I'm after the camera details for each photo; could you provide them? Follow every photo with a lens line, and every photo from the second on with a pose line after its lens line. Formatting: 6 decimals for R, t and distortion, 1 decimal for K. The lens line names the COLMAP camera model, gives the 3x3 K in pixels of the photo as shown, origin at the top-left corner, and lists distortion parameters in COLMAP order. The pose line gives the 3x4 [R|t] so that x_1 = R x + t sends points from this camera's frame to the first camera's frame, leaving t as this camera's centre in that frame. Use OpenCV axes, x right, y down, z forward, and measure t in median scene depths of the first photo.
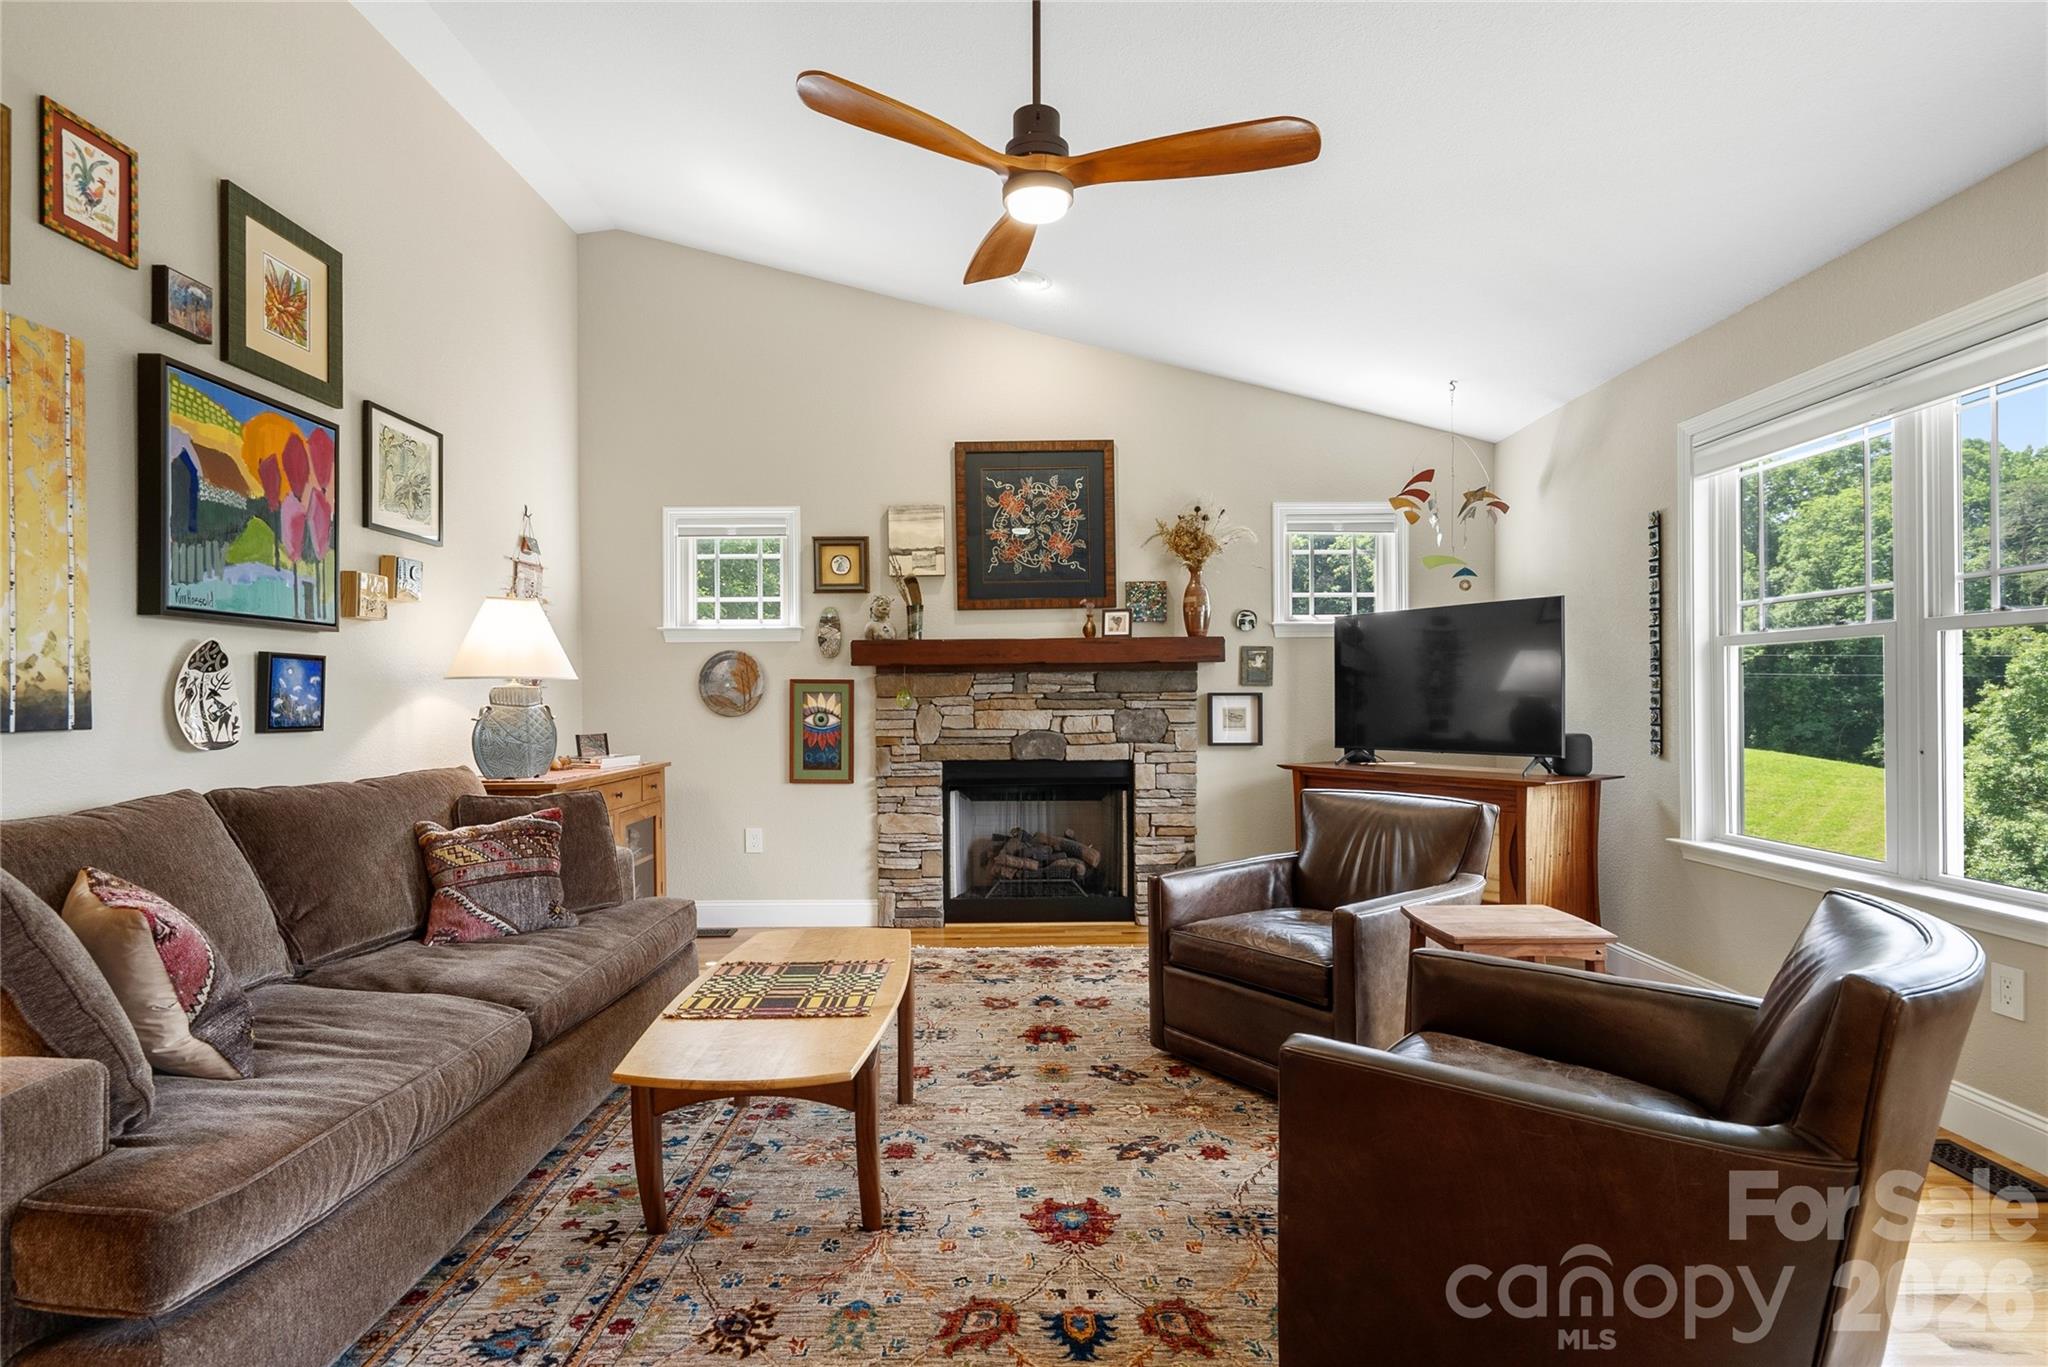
lens RADIAL K [[1009.8, 0, 1027.0], [0, 1009.8, 689.5], [0, 0, 1]] dist [0.002696, 0.001200]
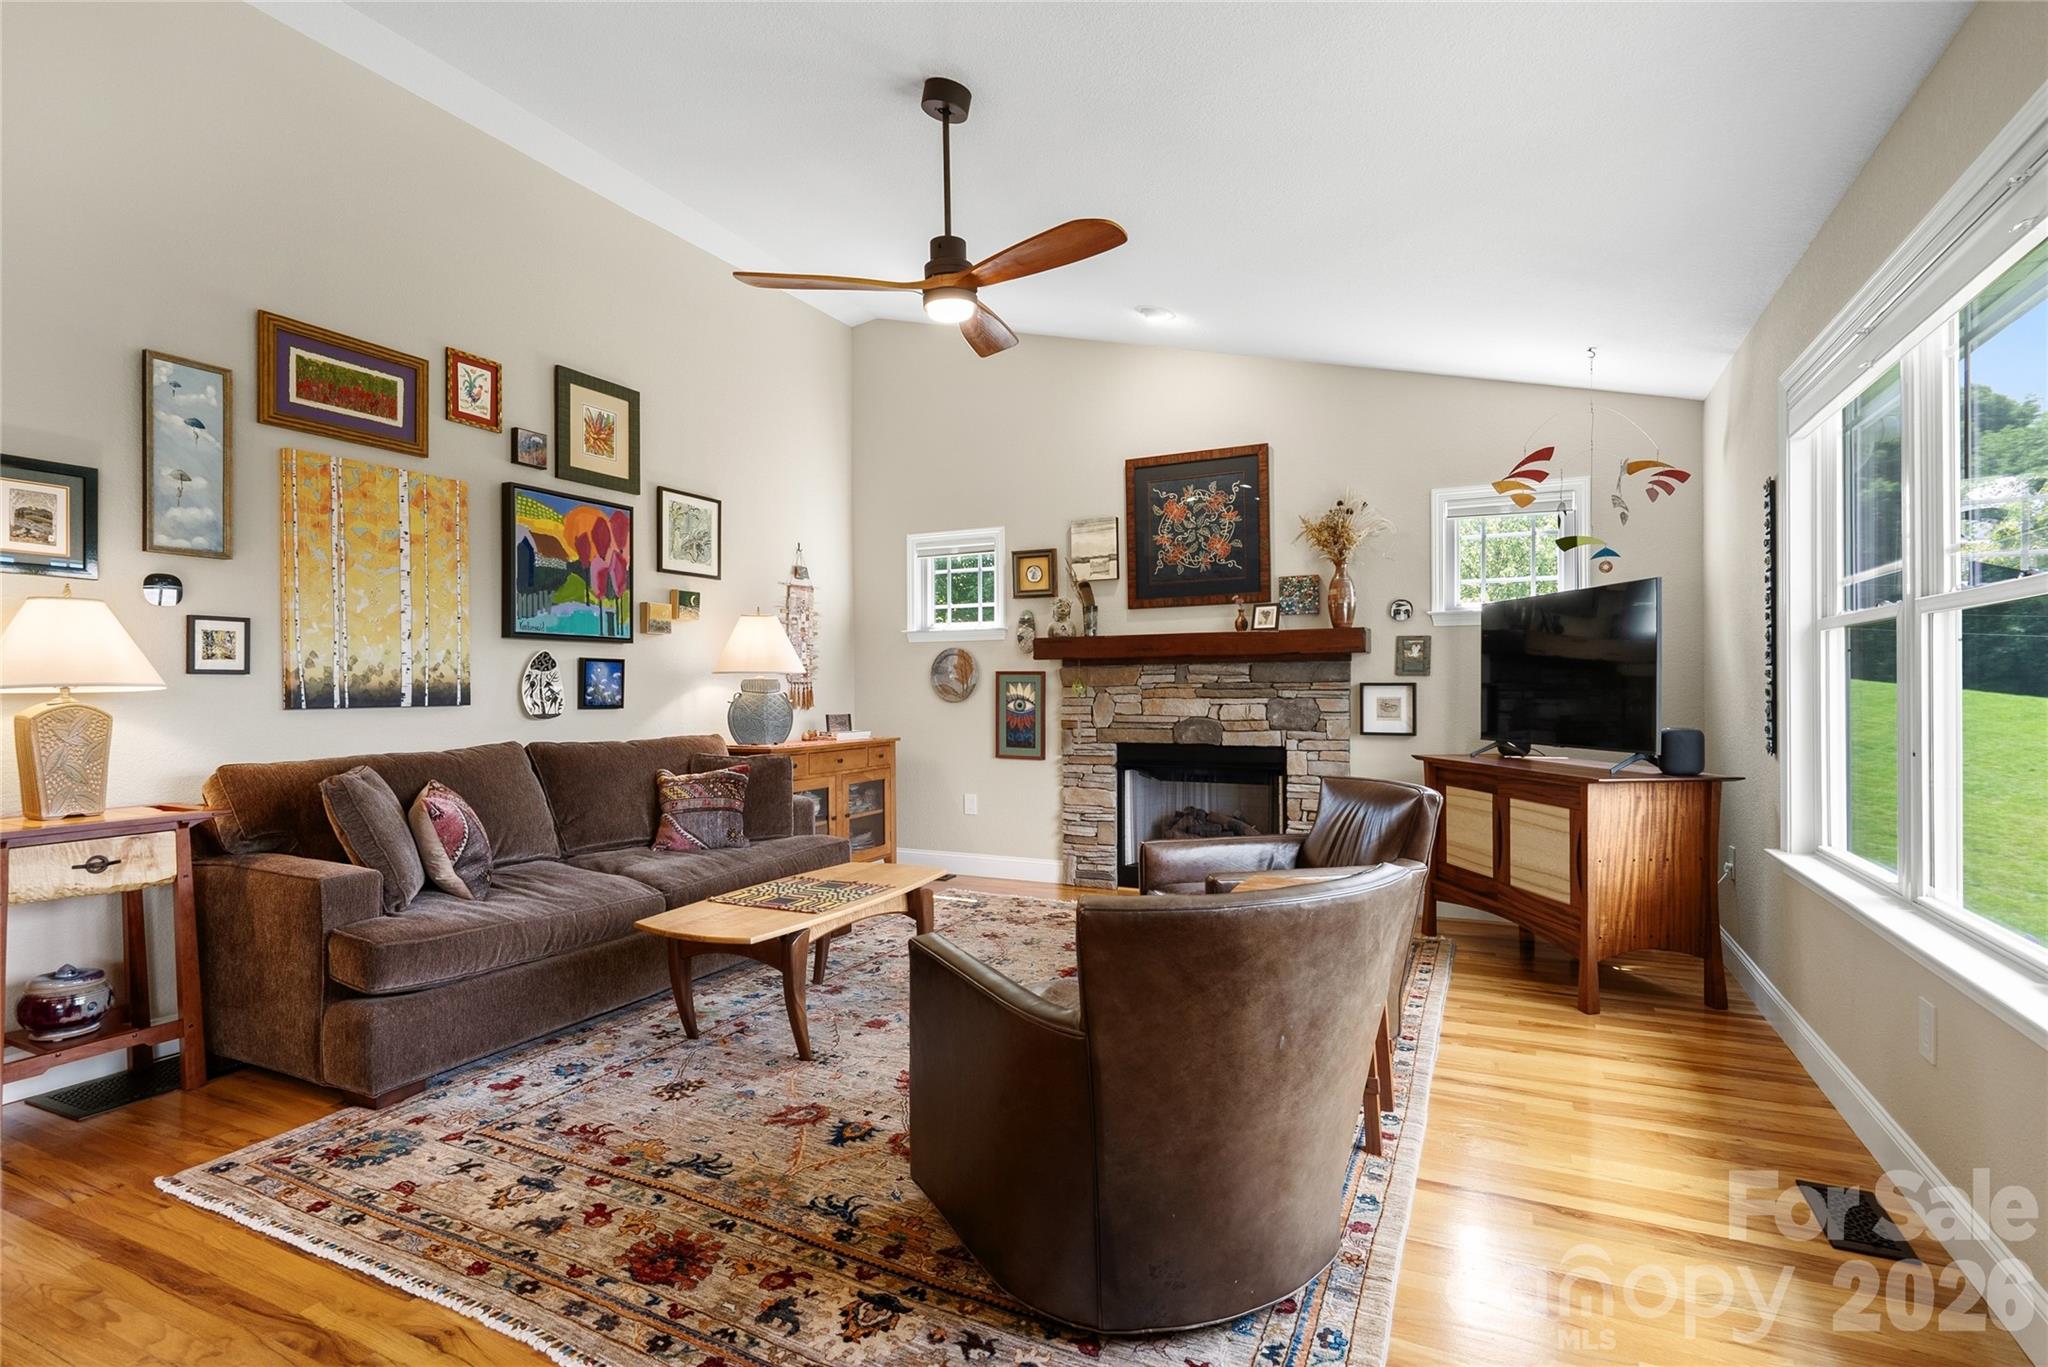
lens RADIAL K [[1009.8, 0, 1017.5], [0, 1009.8, 681.0], [0, 0, 1]] dist [0.002696, 0.001200]
pose [[0.893501, -0.000324, -0.449060, 0.472470], [0.002211, 0.999991, 0.003676, -0.004237], [0.449055, -0.004277, 0.893494, -0.088089]]
